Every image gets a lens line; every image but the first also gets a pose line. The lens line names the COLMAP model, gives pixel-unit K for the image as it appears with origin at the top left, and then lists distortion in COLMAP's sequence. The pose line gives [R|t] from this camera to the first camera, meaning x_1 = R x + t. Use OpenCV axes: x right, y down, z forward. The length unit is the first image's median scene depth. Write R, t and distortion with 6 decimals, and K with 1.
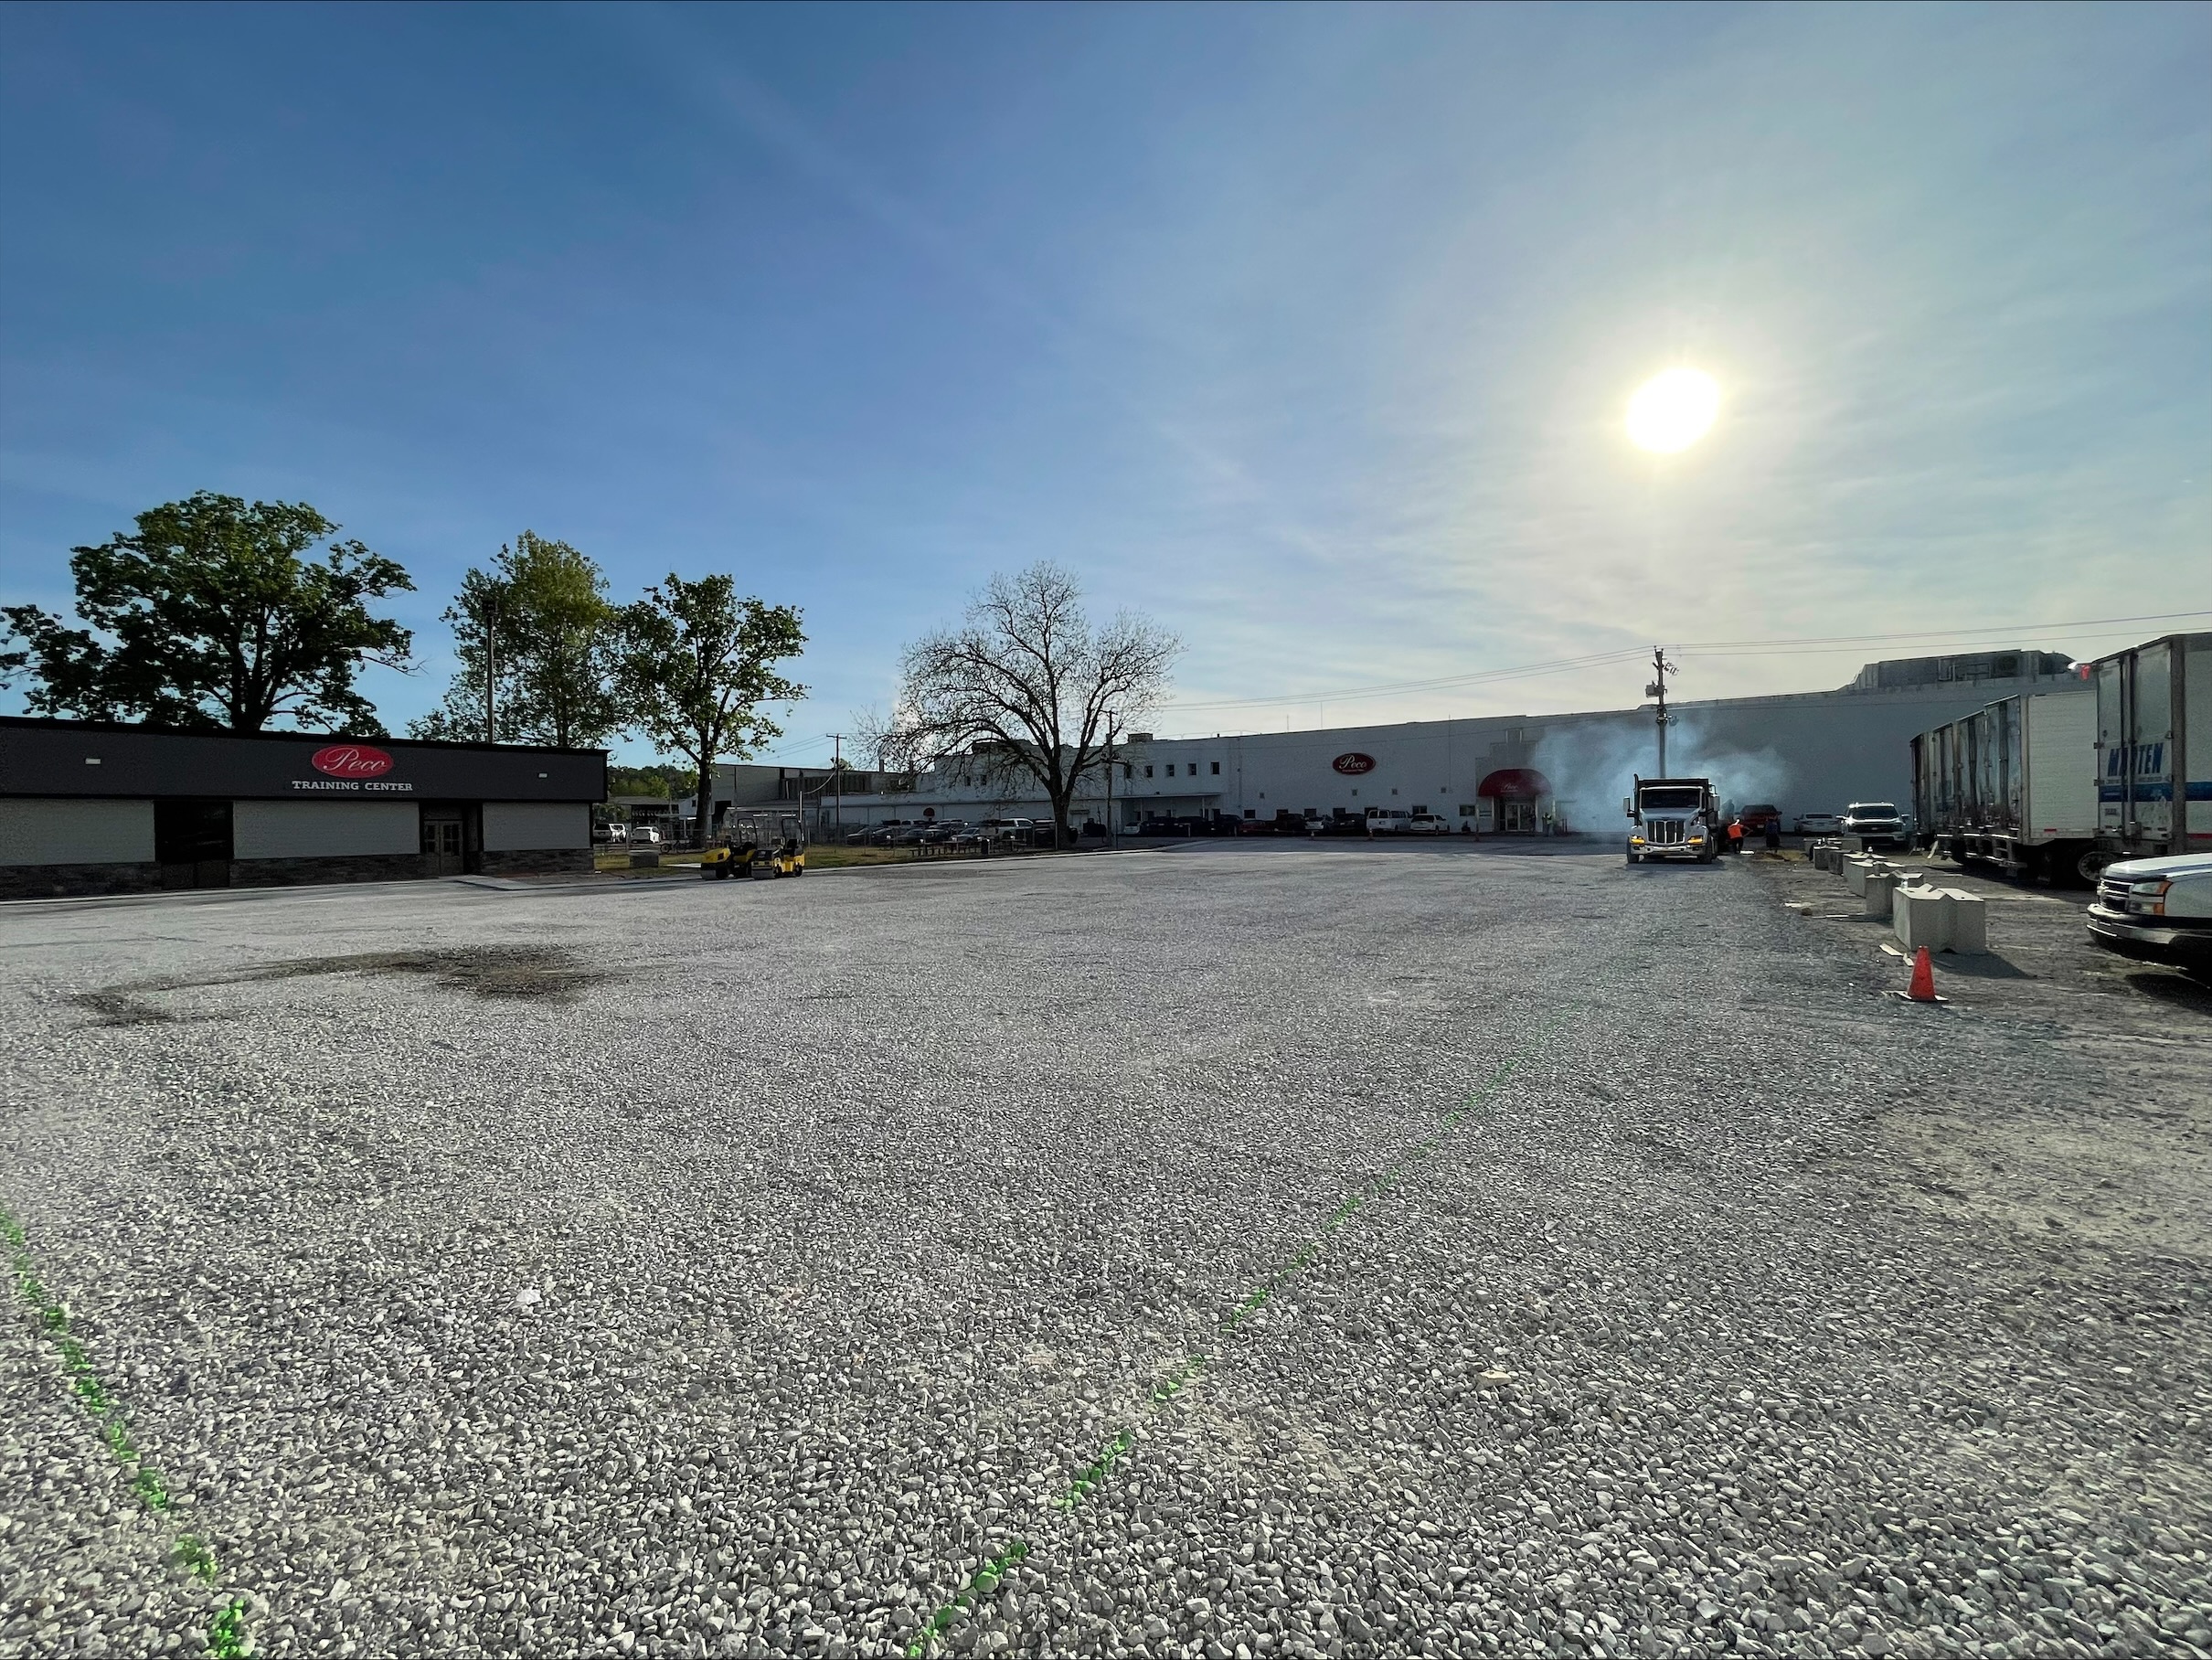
lens RADIAL K [[898.6, 0, 1107.7], [0, 898.6, 829.9], [0, 0, 1]] dist [0.012572, -0.000037]
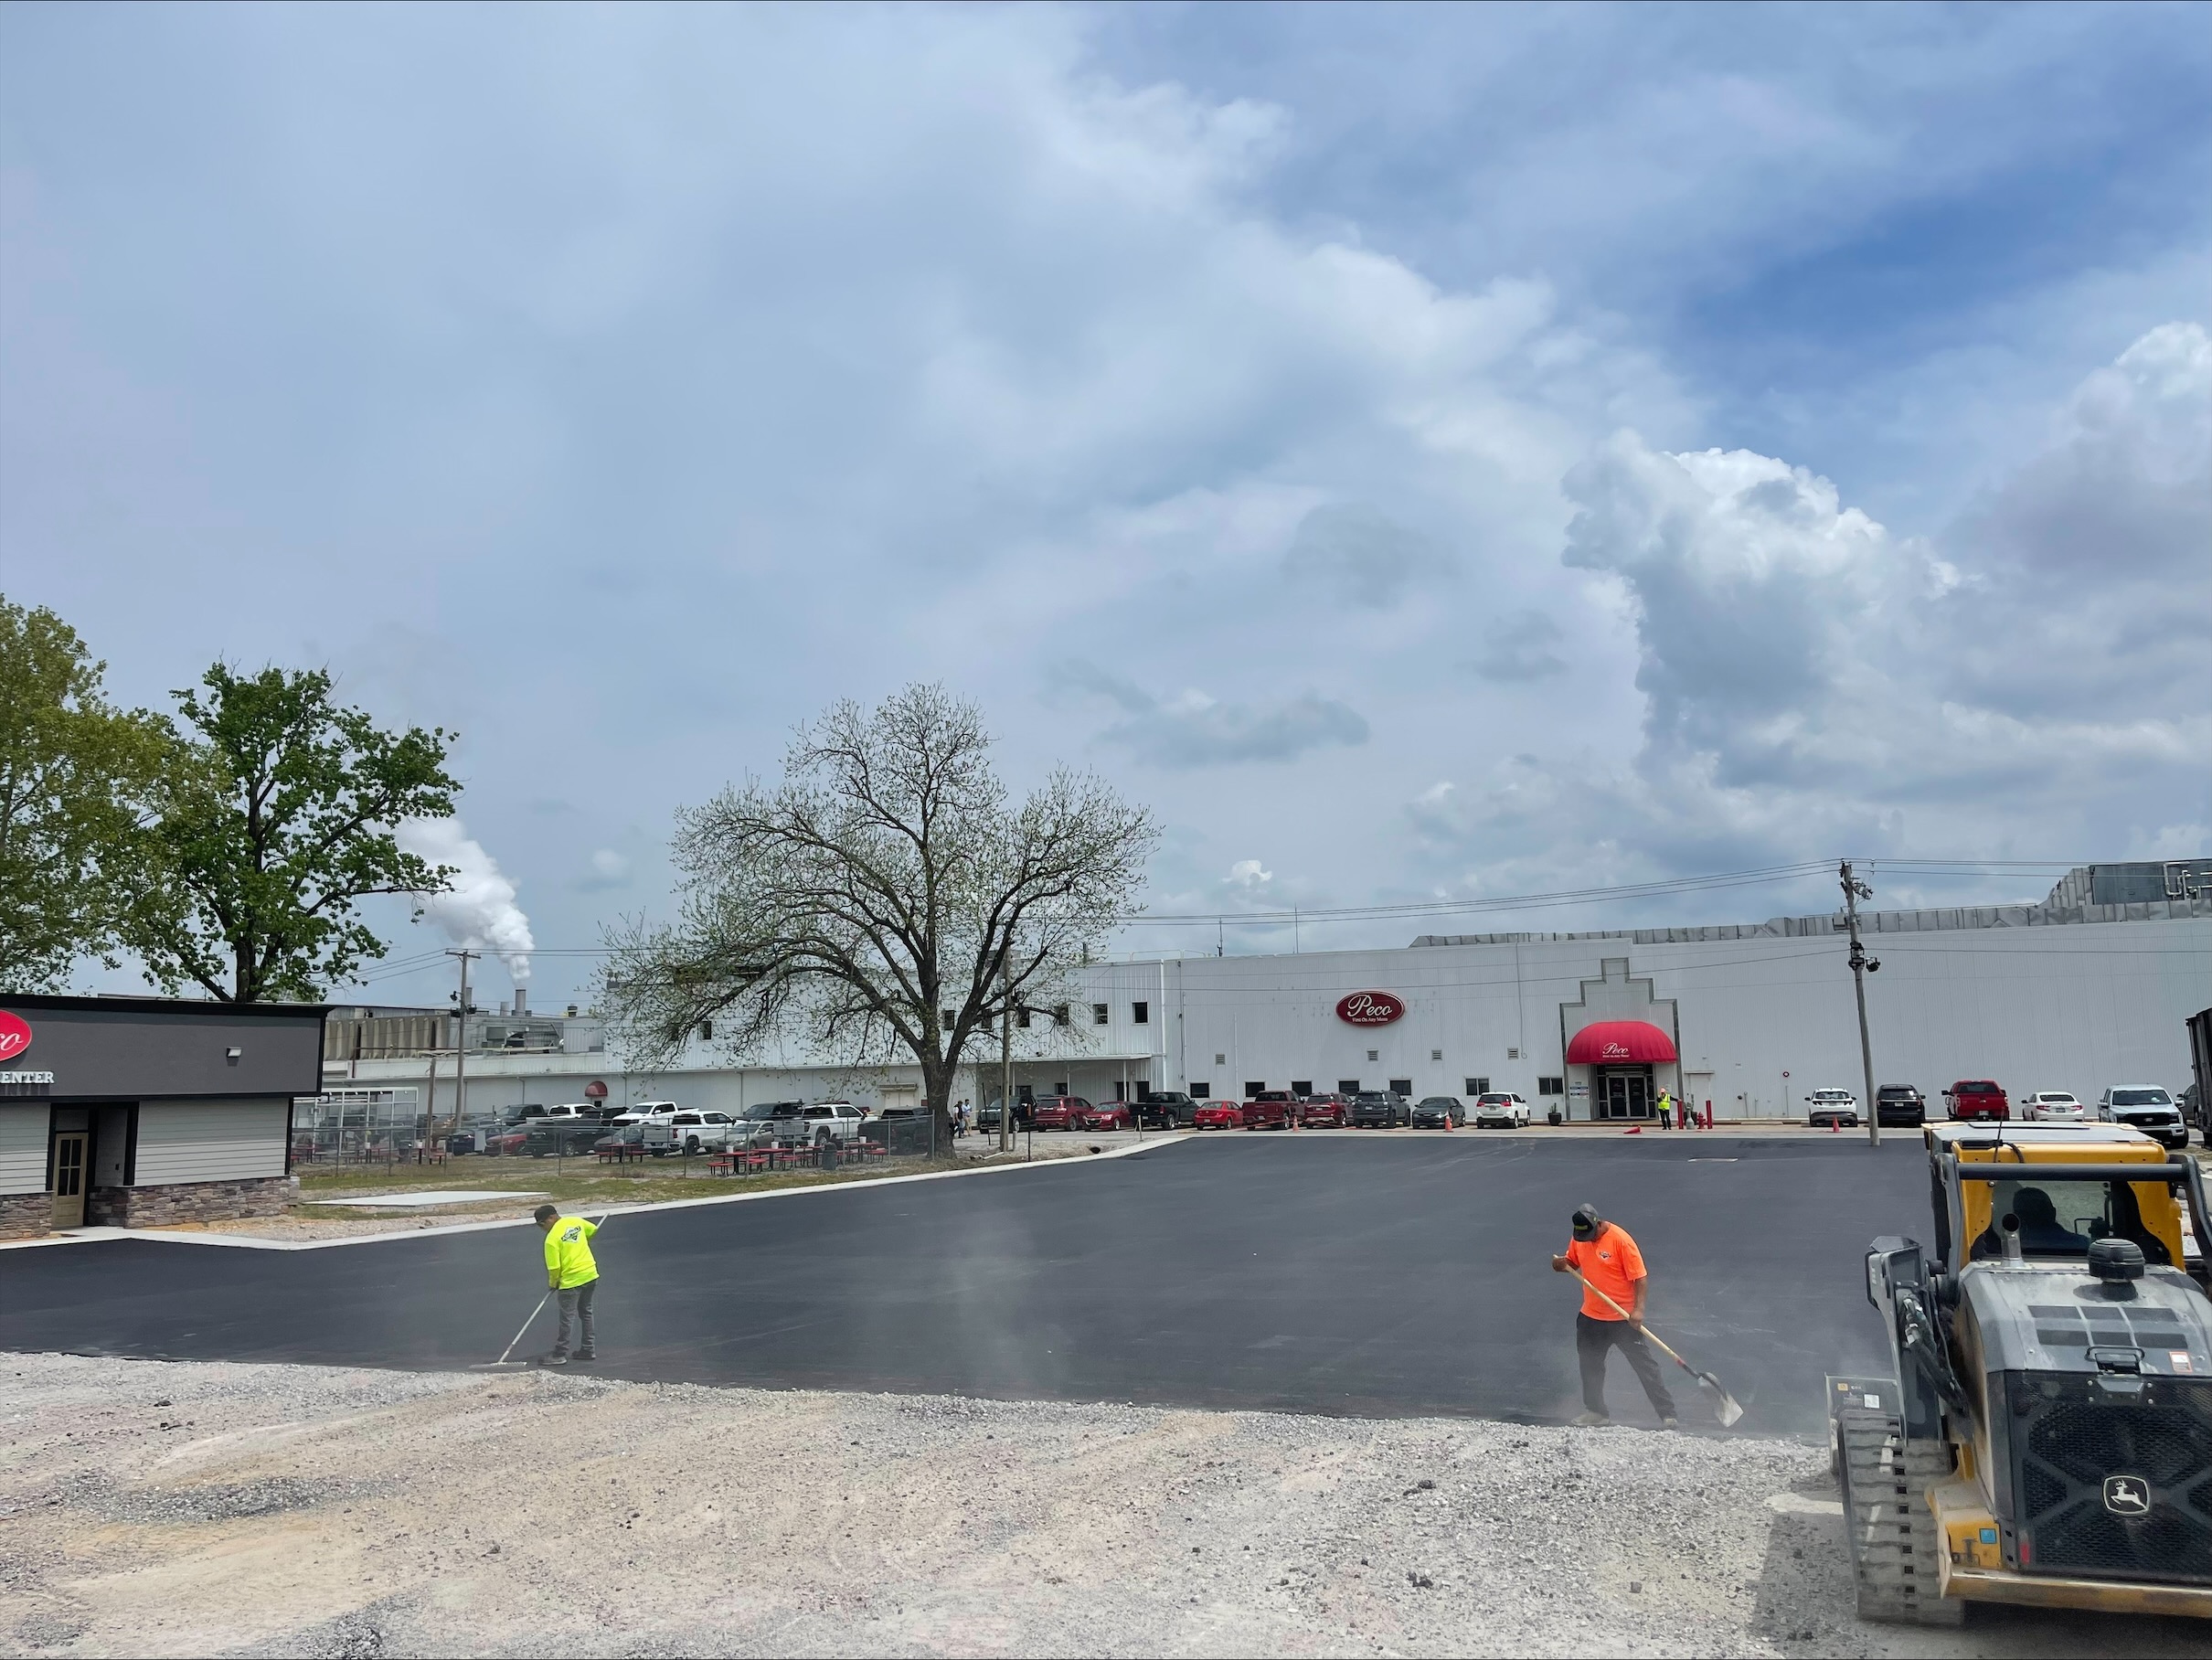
lens RADIAL K [[1732.9, 0, 1105.8], [0, 1732.9, 826.9], [0, 0, 1]] dist [0.083628, -0.001961]
pose [[0.975779, 0.026561, 0.217139, -0.179946], [0.008611, 0.987169, -0.159446, -0.008455], [-0.218588, 0.157454, 0.963030, -0.145707]]
